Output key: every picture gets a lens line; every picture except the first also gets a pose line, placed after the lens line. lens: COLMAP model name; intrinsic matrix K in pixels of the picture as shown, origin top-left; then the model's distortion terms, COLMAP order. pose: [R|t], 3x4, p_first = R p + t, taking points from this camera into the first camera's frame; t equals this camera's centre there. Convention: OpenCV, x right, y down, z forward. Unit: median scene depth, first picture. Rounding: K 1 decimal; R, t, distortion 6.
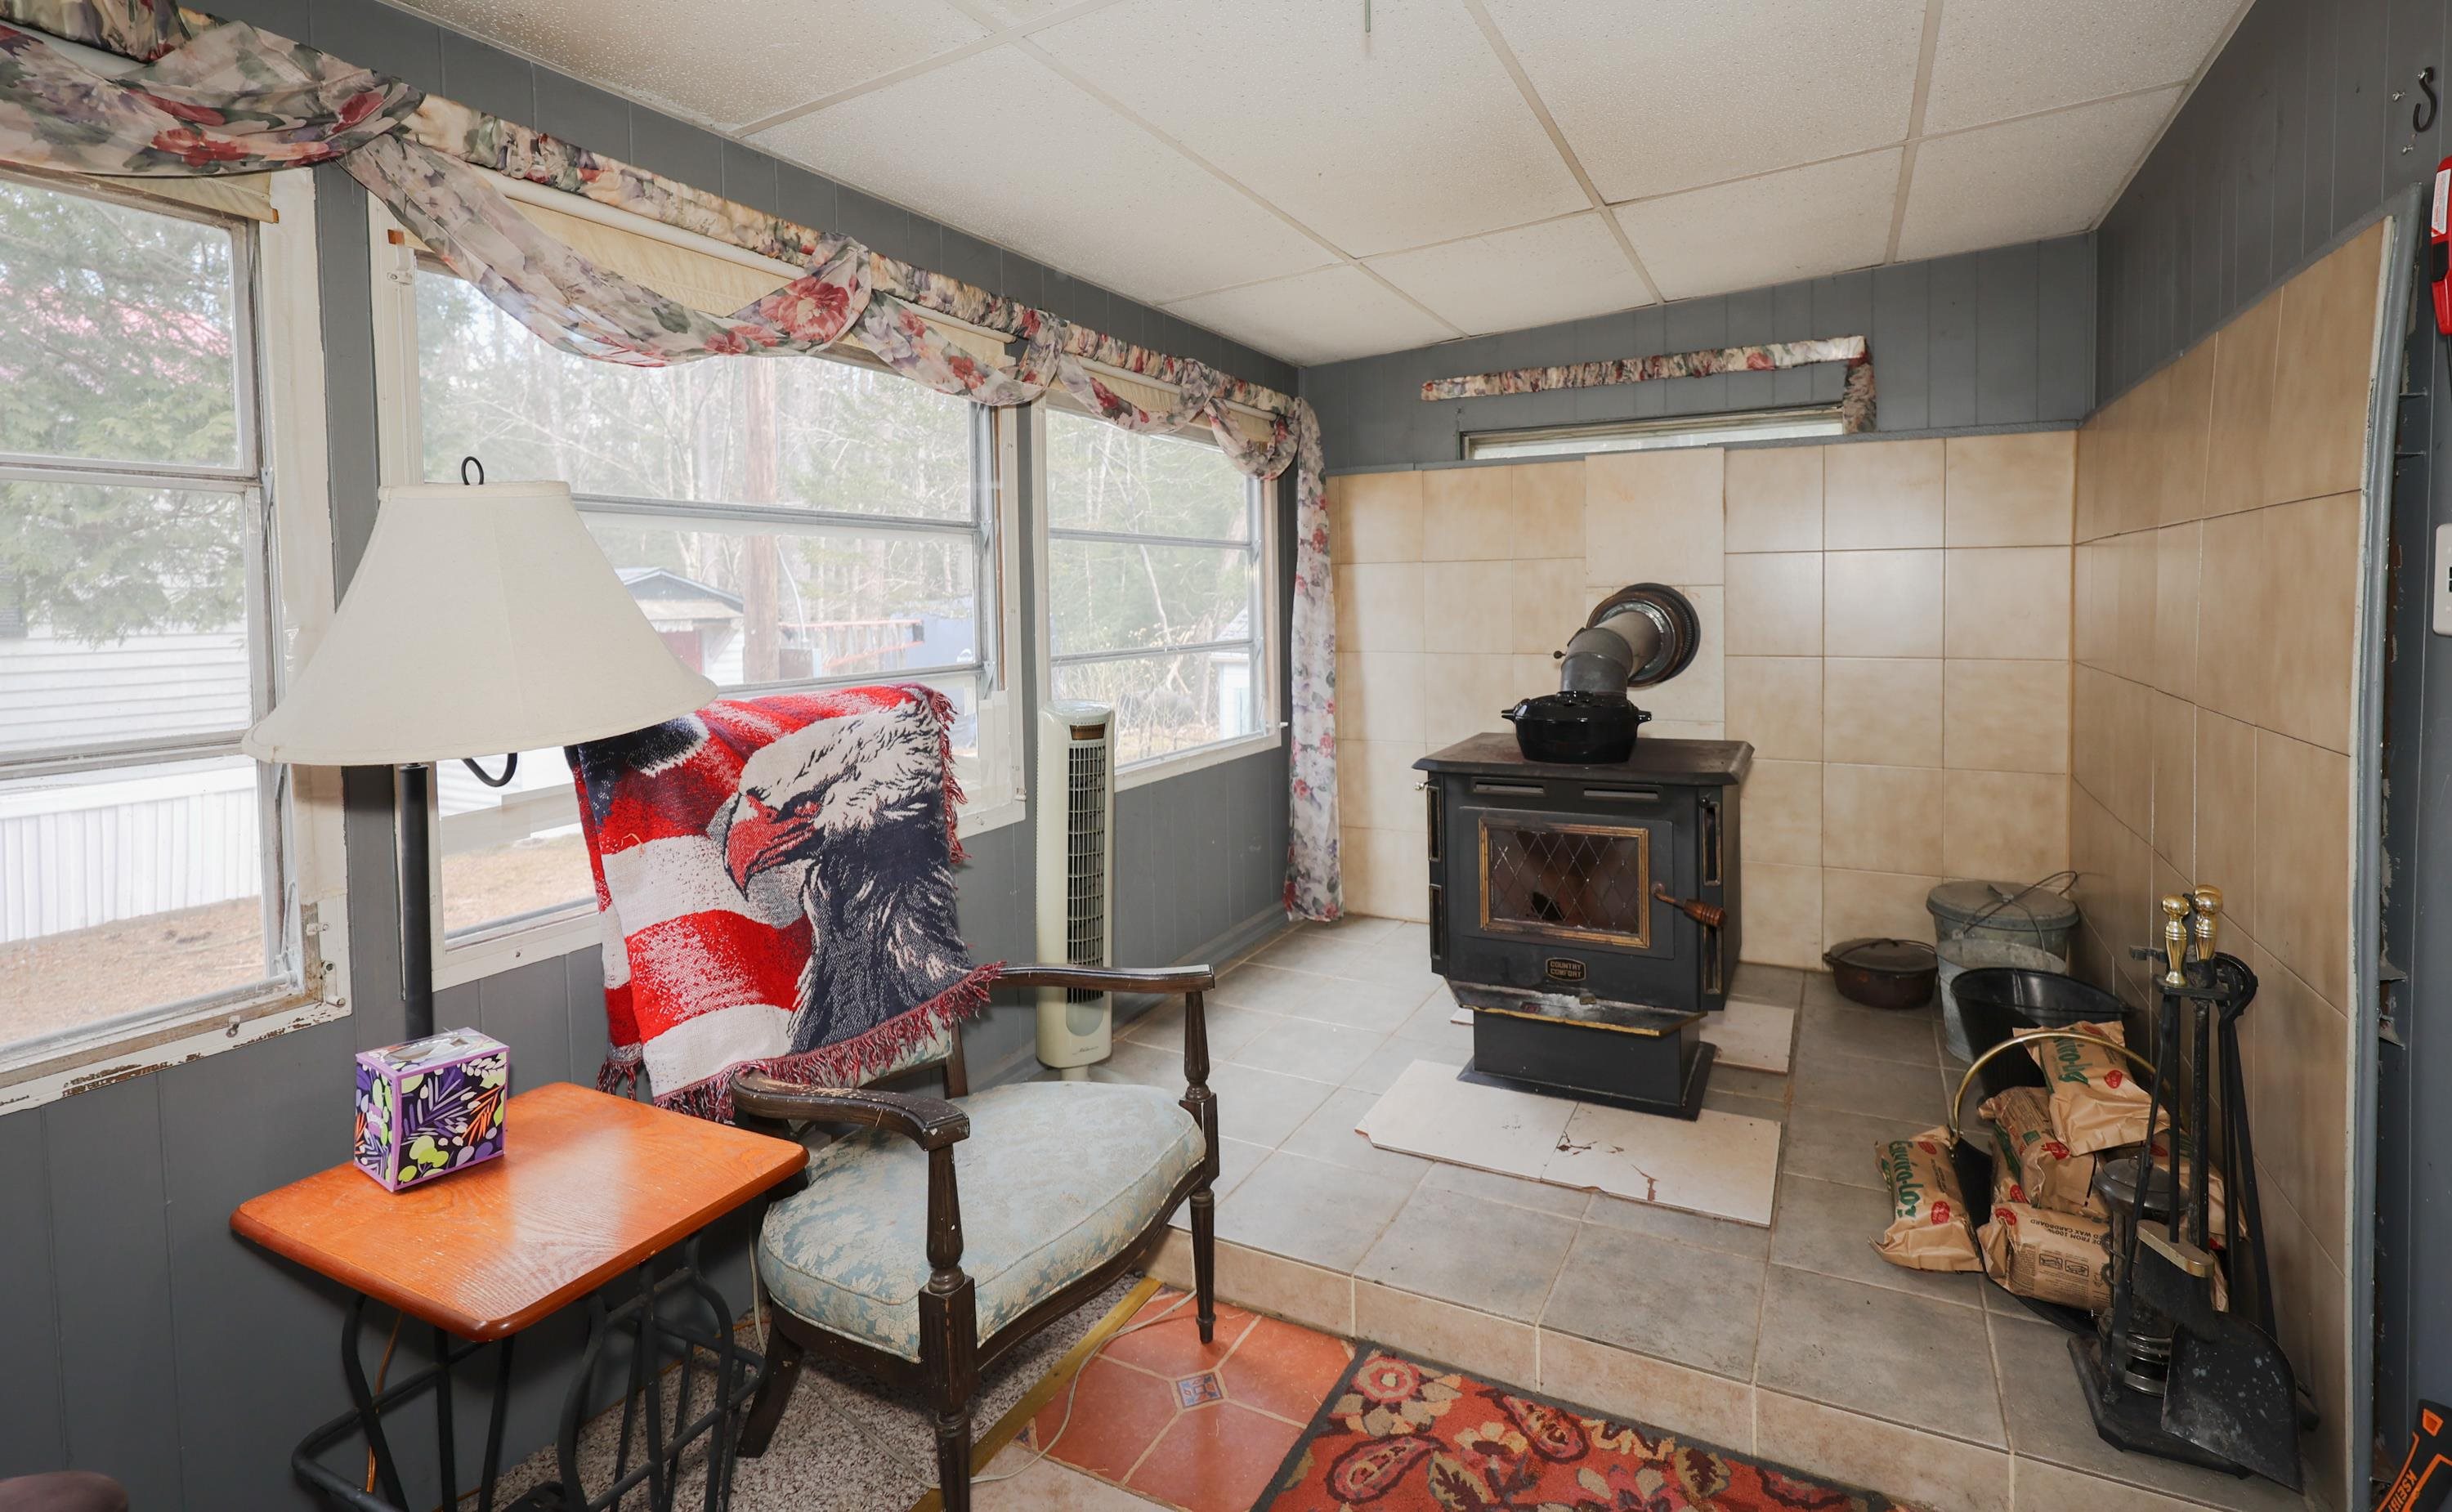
lens RADIAL K [[1118.5, 0, 1225.5], [0, 1118.5, 602.4], [0, 0, 1]] dist [-0.010978, 0.000247]
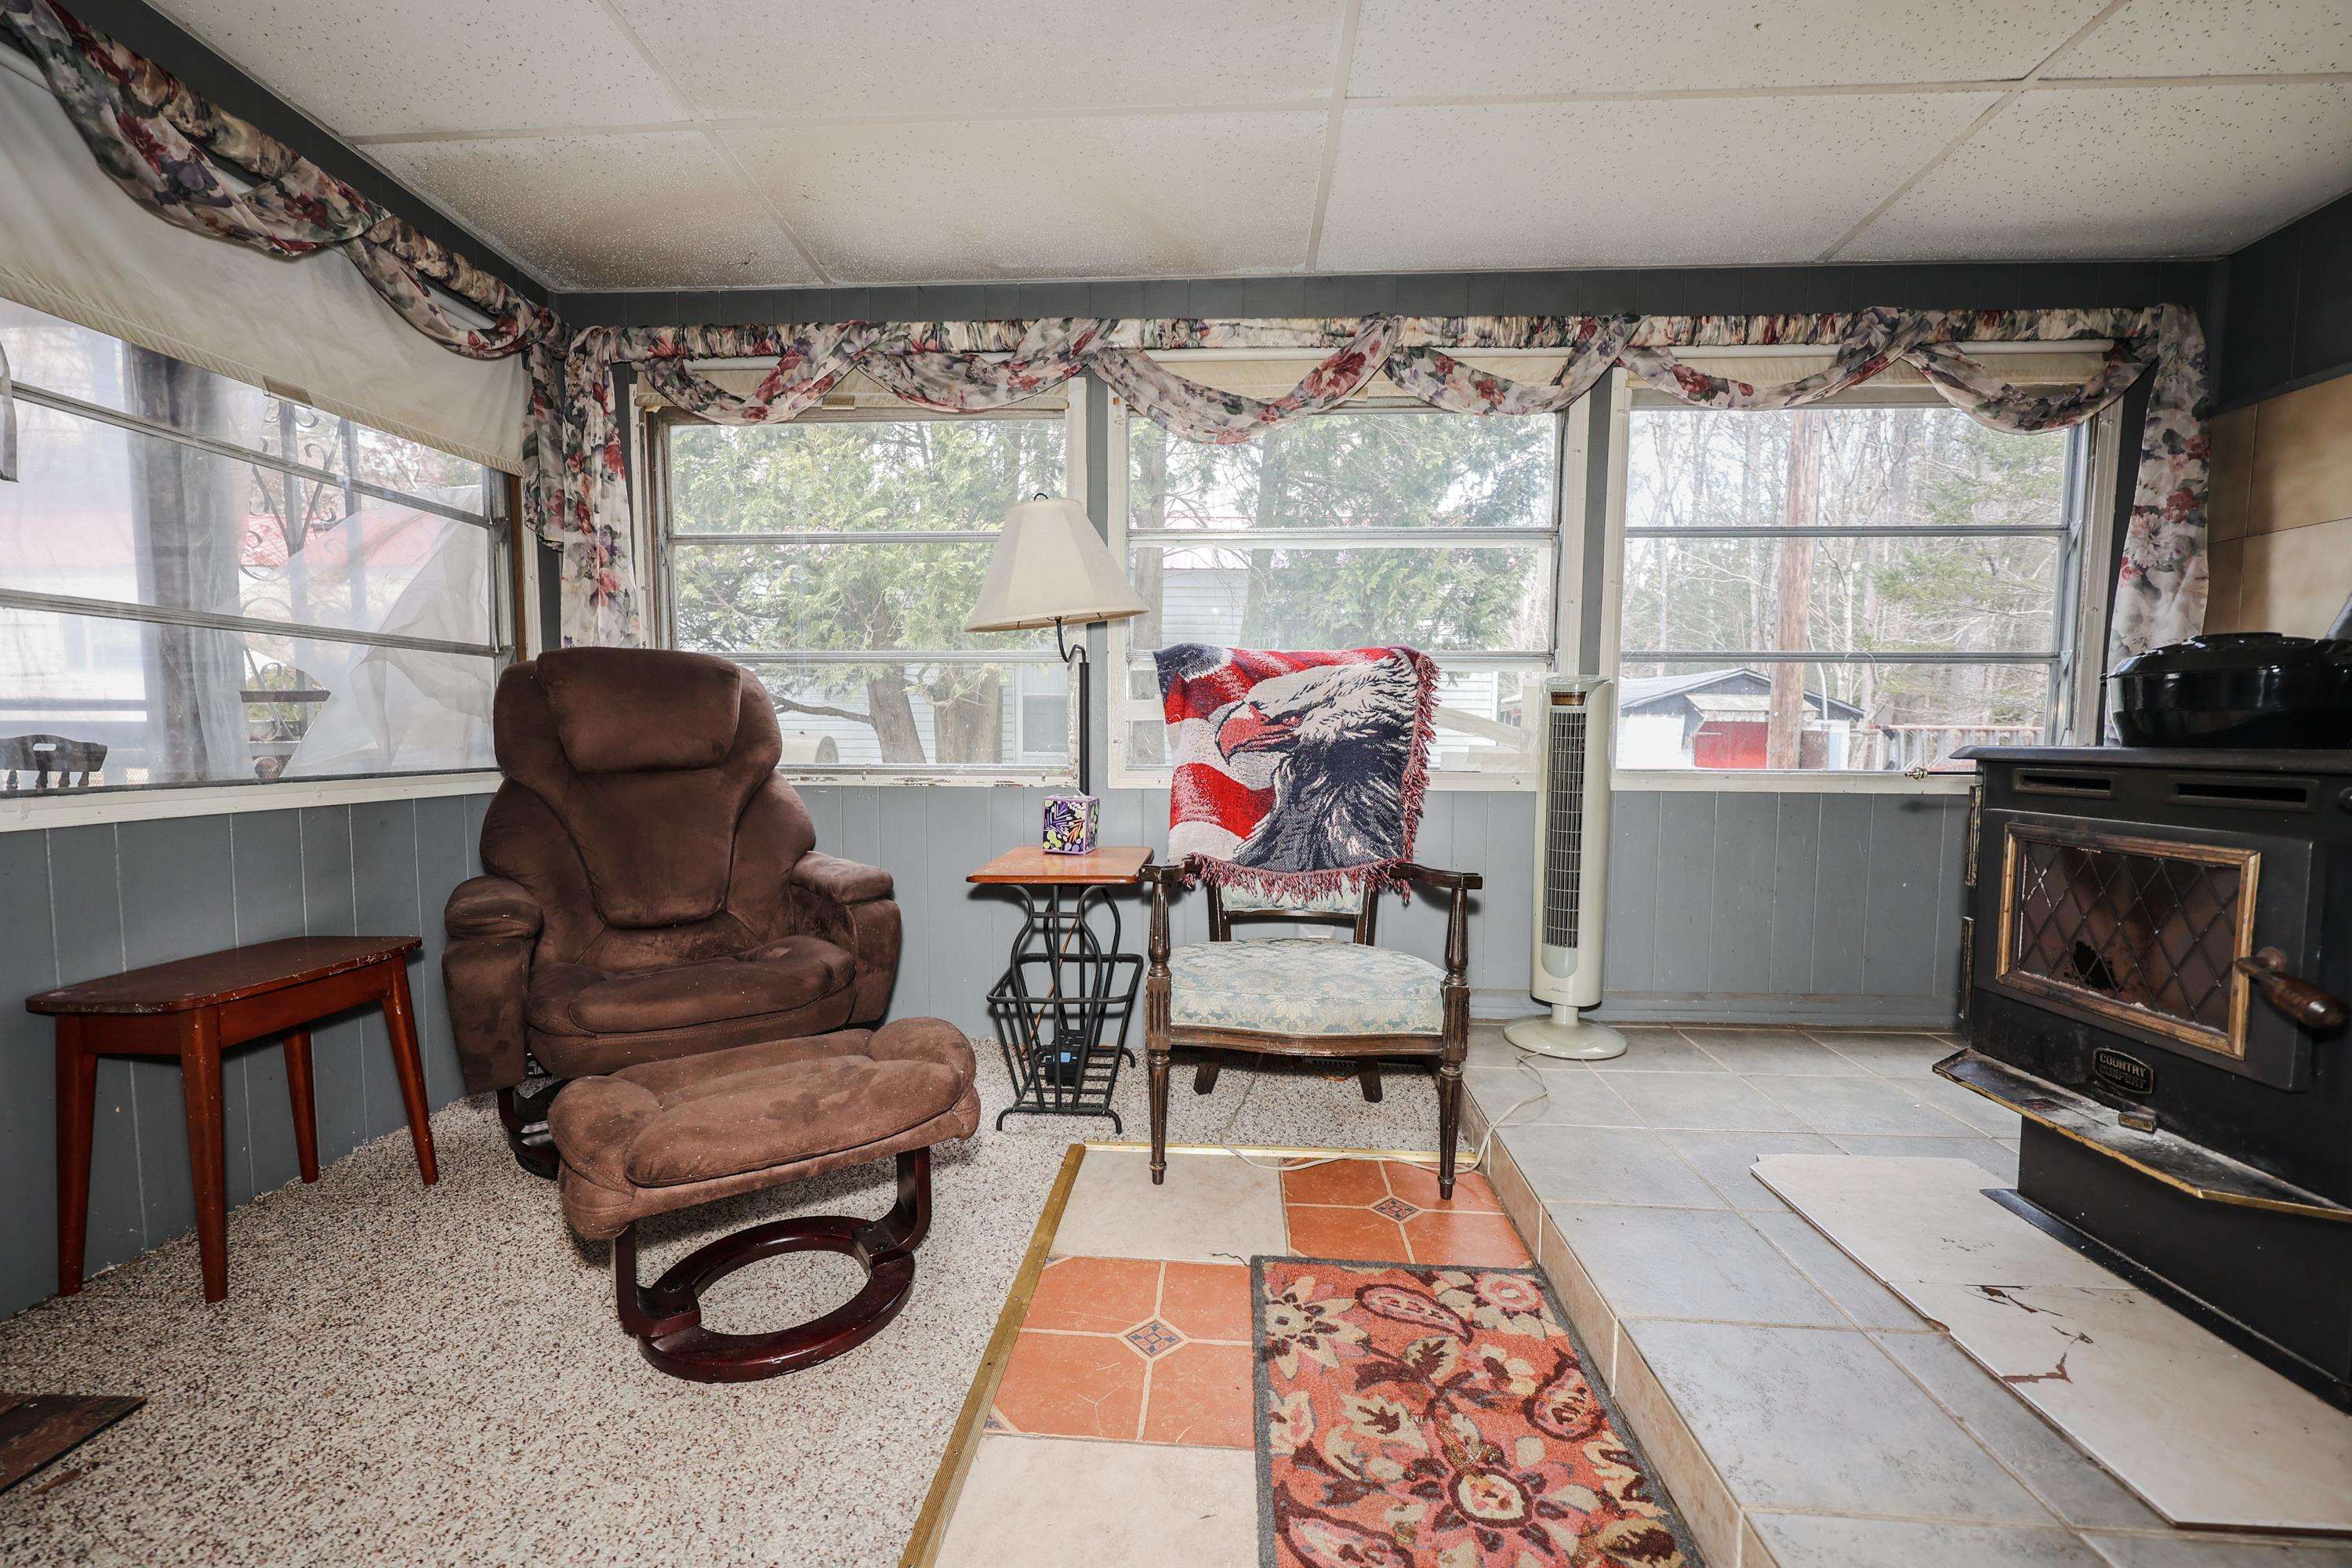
lens RADIAL K [[933.7, 0, 1176.0], [0, 933.7, 784.0], [0, 0, 1]] dist [-0.008315, 0.000228]
pose [[0.390274, 0.077829, -0.917403, 0.689770], [-0.037617, 0.996937, 0.068573, 0.184171], [0.919930, 0.007747, 0.392006, 0.364354]]
